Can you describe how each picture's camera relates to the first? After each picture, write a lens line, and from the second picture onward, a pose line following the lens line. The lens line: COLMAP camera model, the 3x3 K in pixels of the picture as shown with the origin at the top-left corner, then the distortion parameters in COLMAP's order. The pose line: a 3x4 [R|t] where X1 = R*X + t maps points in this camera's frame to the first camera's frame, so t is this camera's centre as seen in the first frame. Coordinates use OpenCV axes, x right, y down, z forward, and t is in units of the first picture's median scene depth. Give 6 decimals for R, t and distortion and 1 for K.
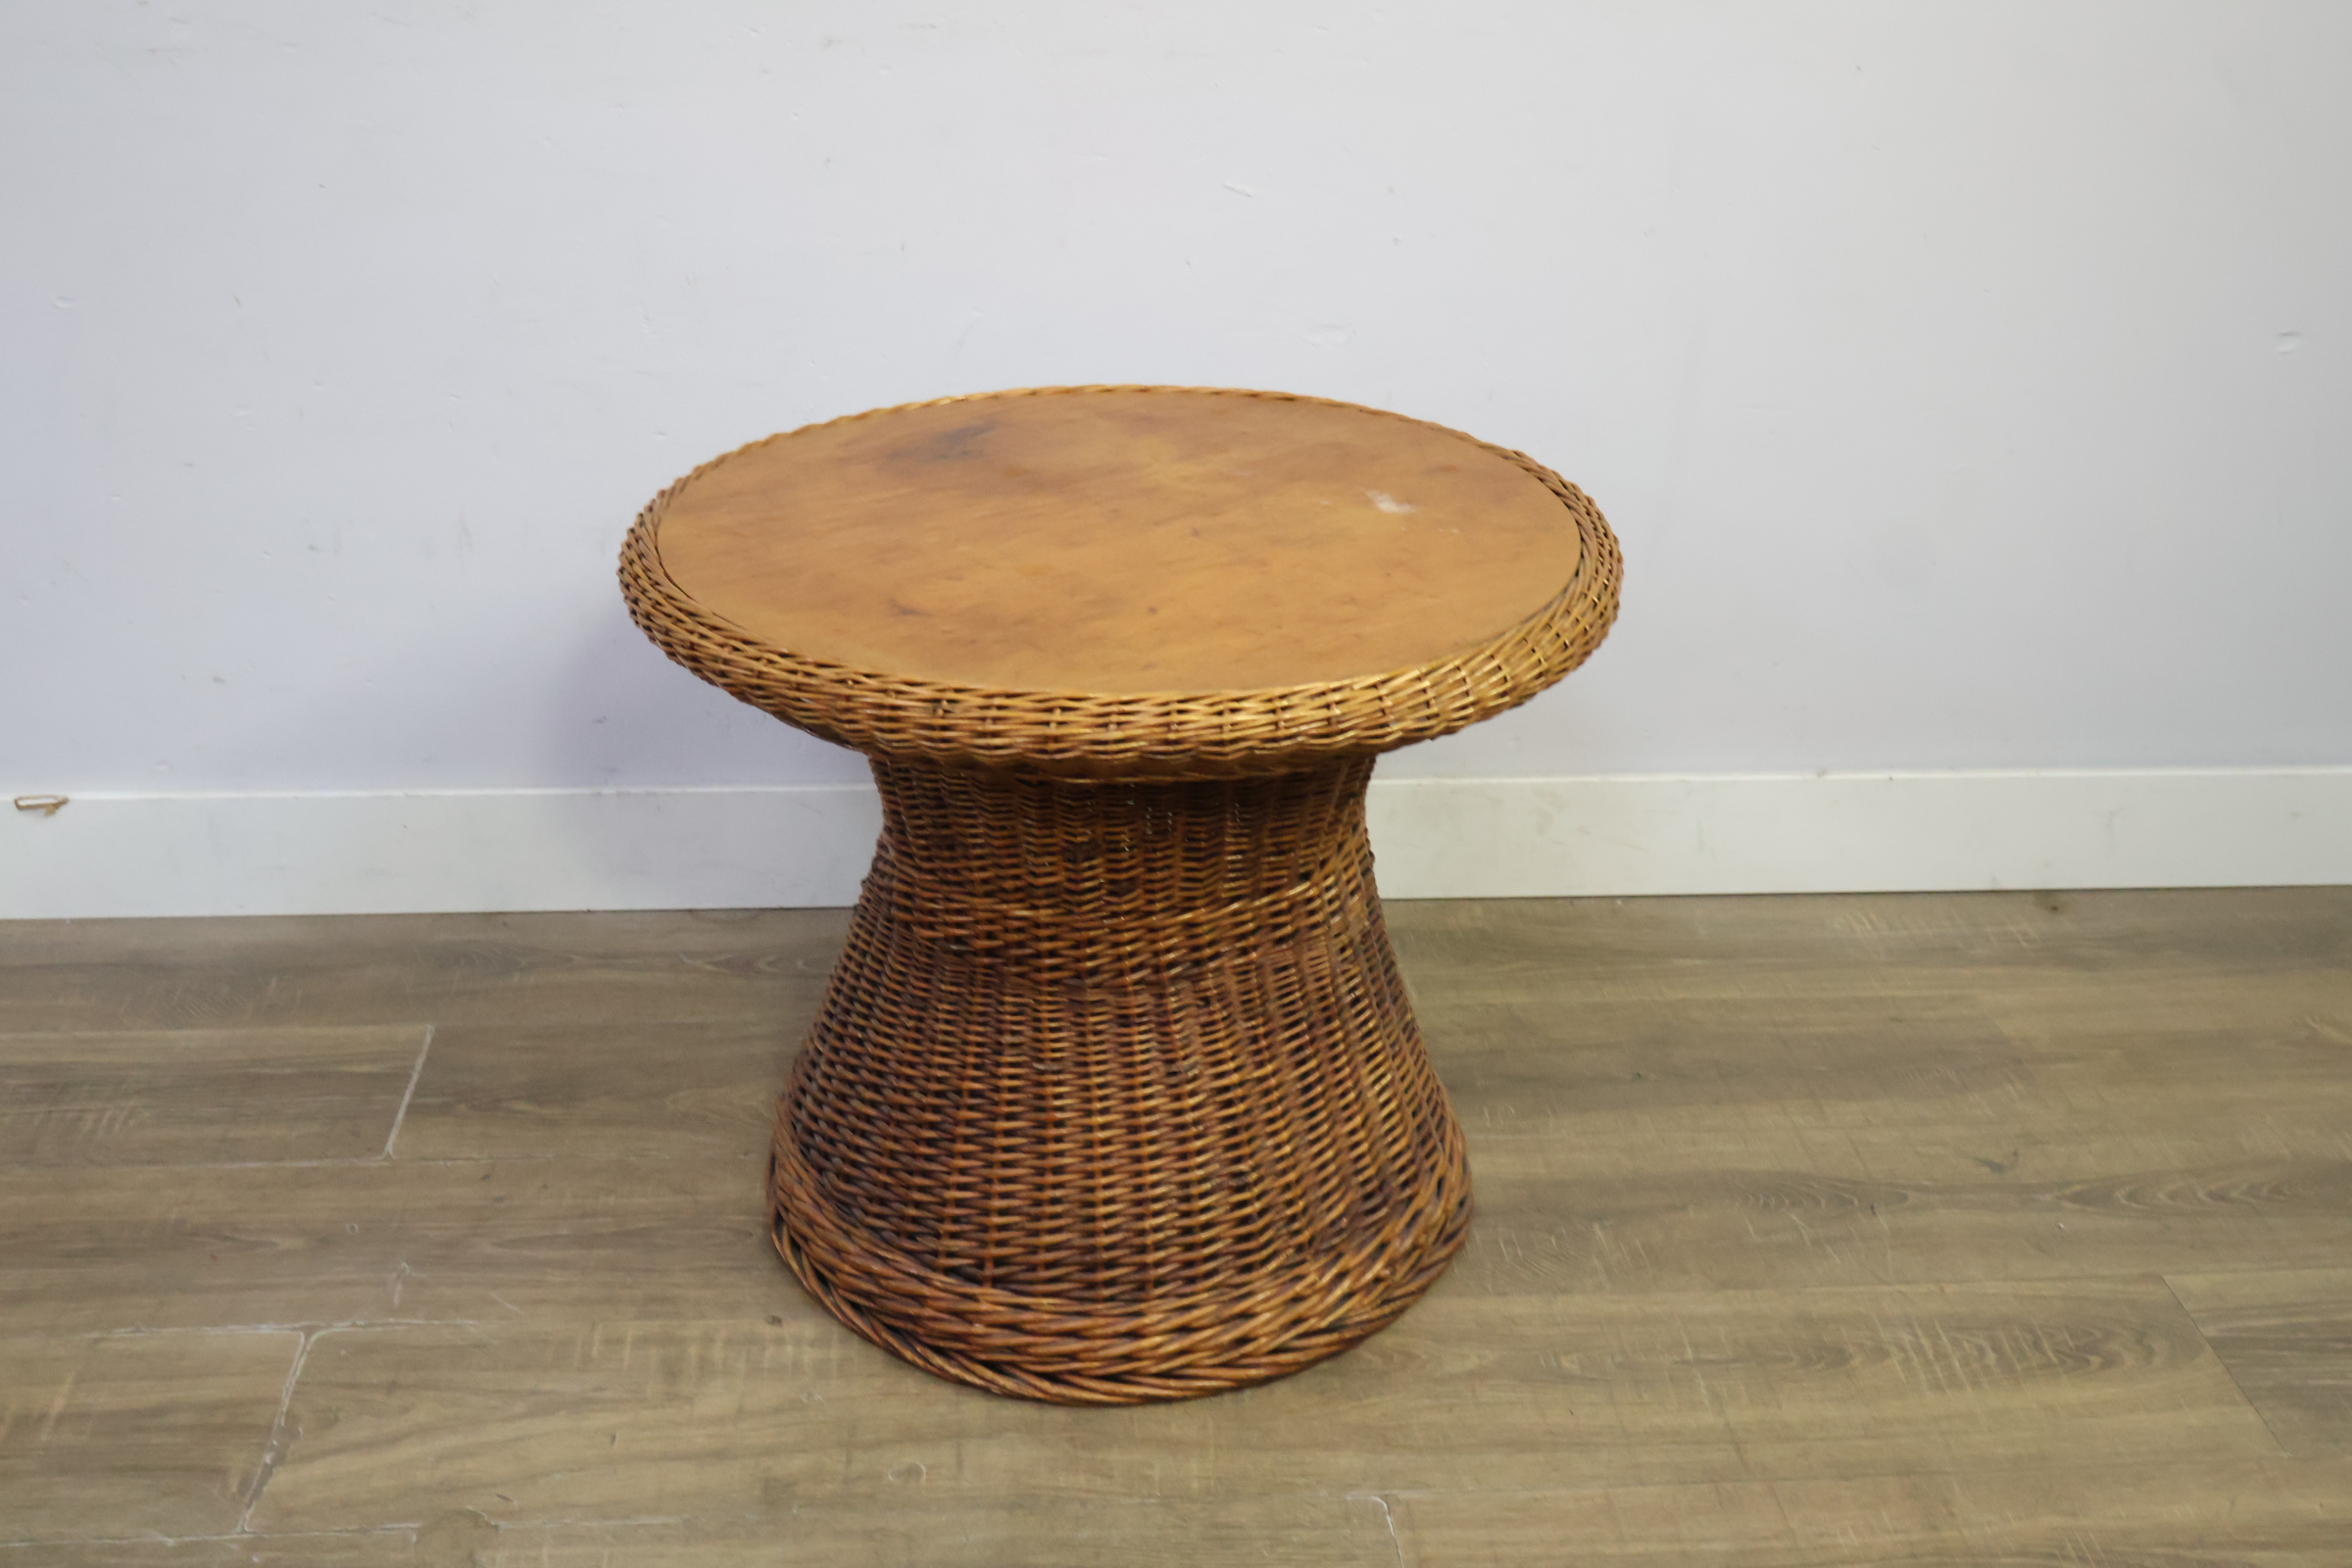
lens RADIAL K [[2659.3, 0, 1203.0], [0, 2659.3, 697.0], [0, 0, 1]] dist [-0.022926, -0.008558]
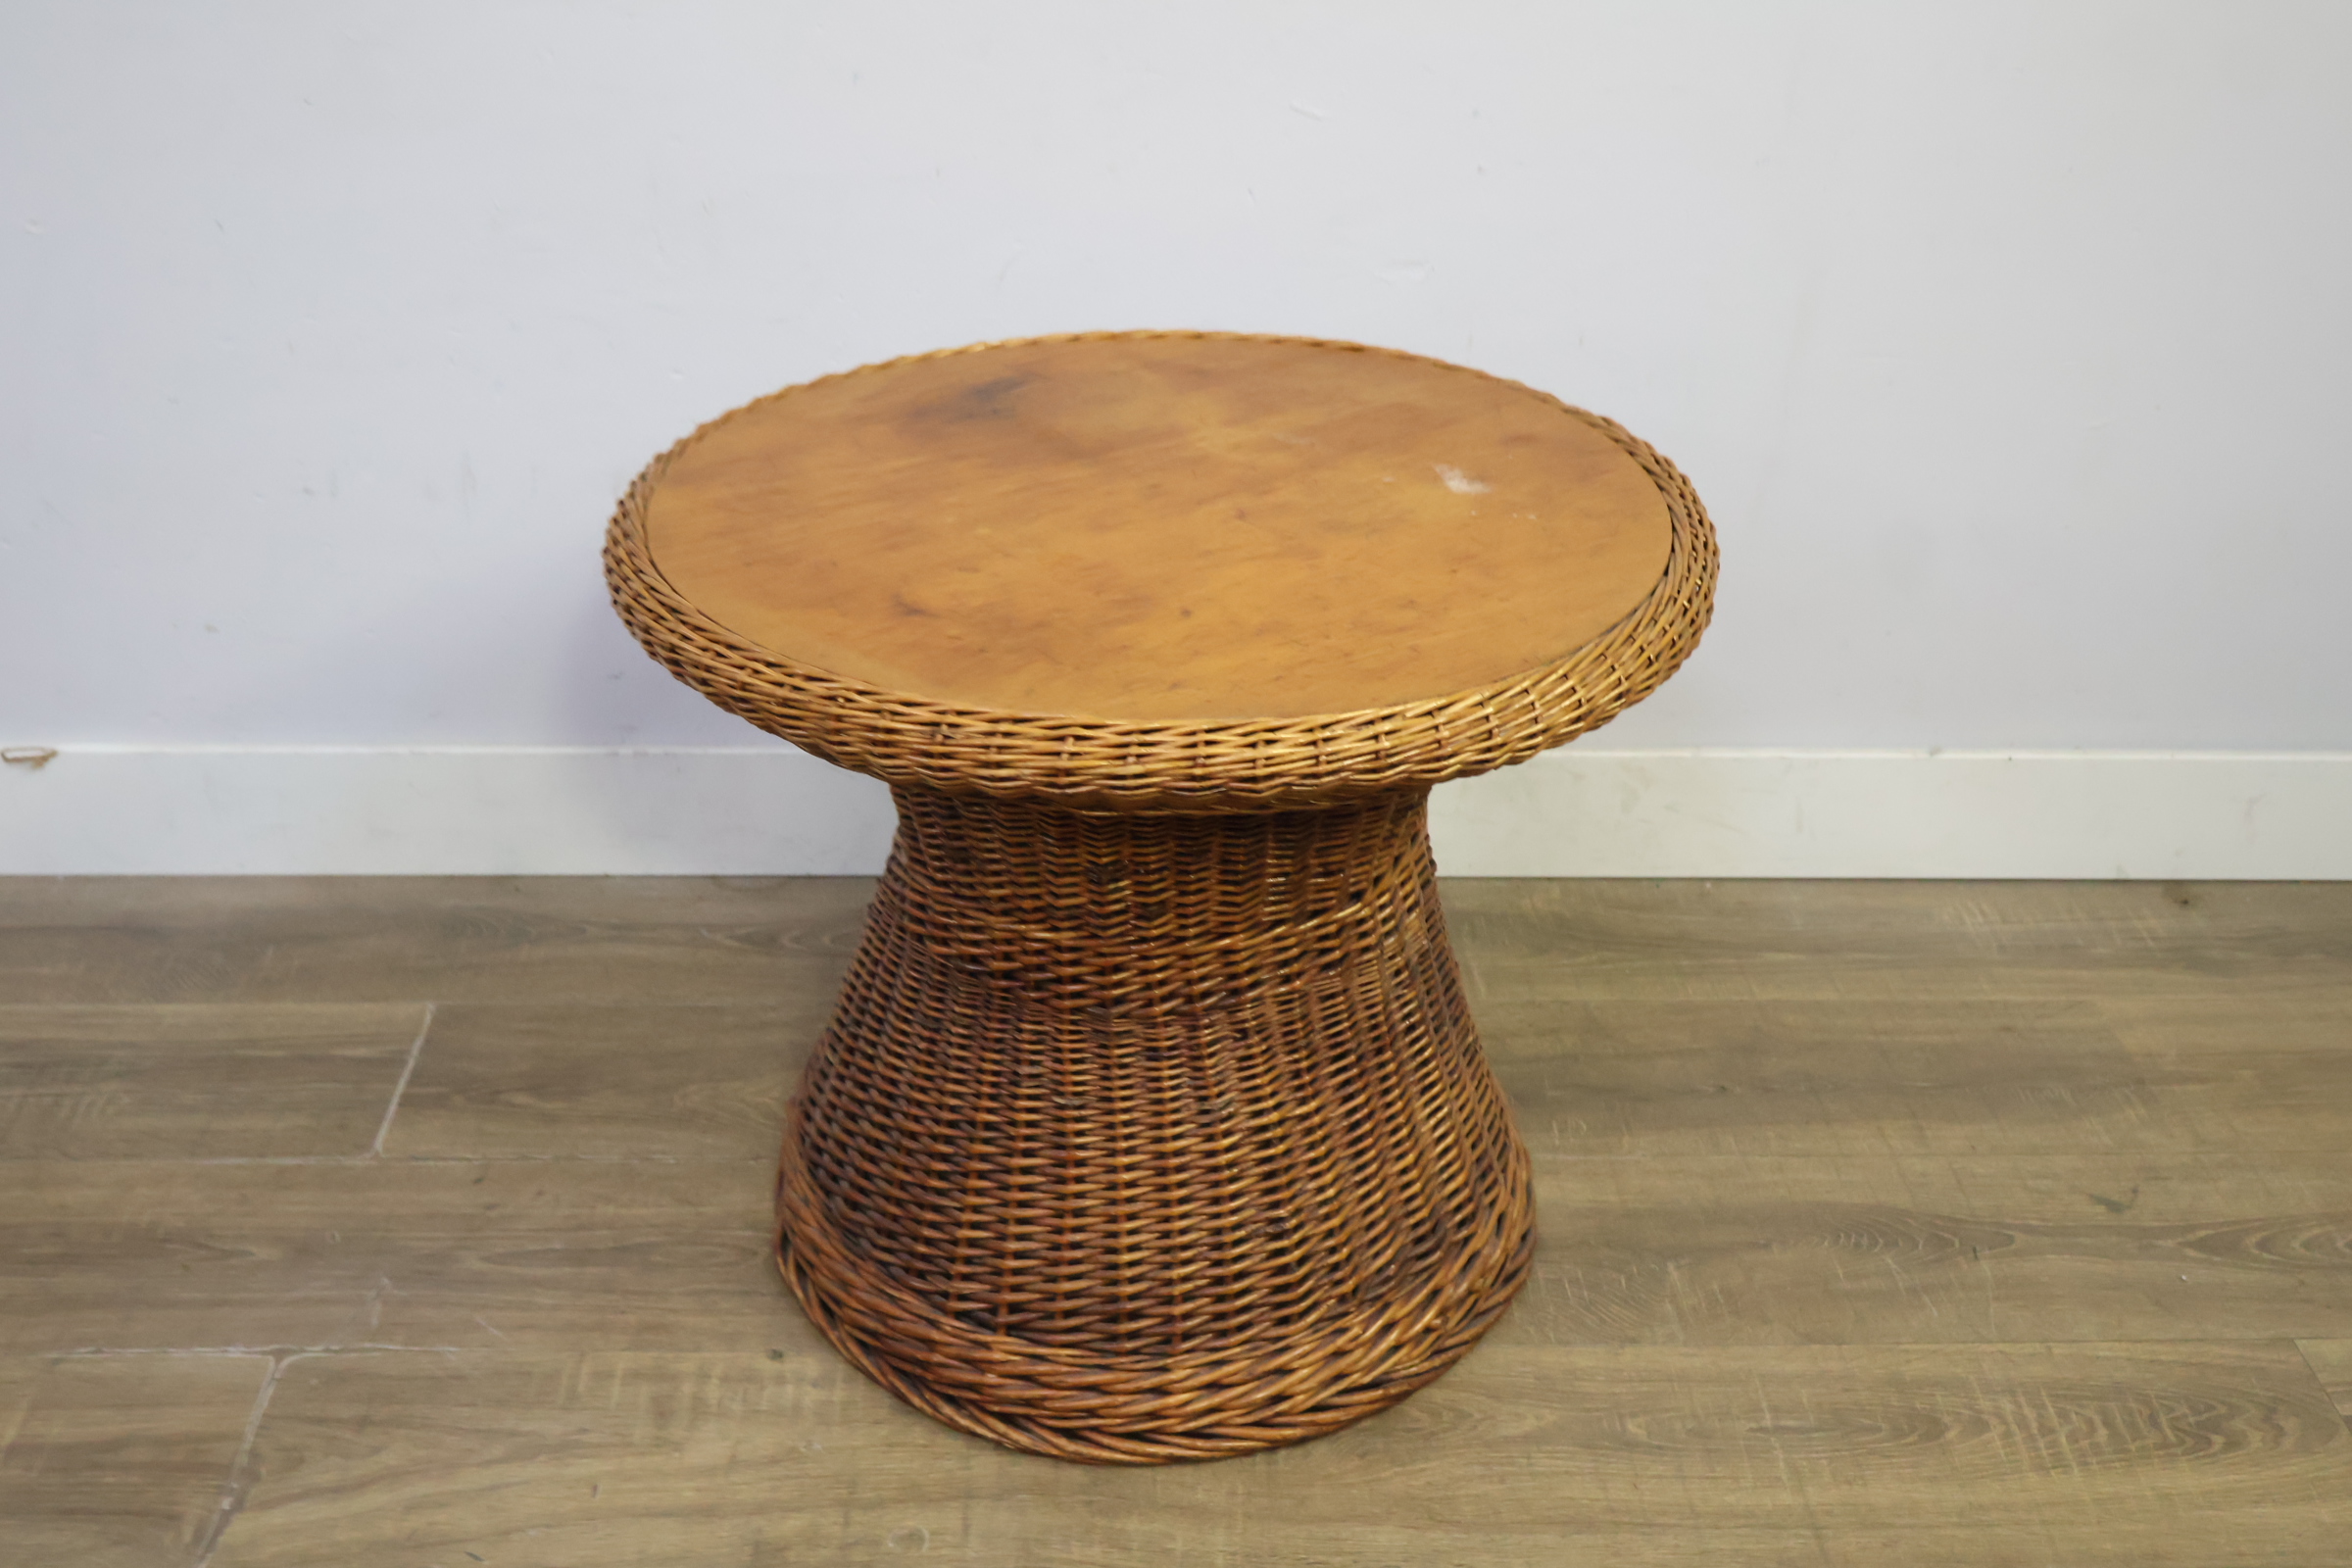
lens RADIAL K [[2649.7, 0, 1188.5], [0, 2649.7, 730.8], [0, 0, 1]] dist [-0.022339, 0.006683]
pose [[0.998869, 0.018674, -0.043736, 0.019524], [-0.015659, 0.997543, 0.068287, -0.049080], [0.044903, -0.067525, 0.996707, 0.099912]]
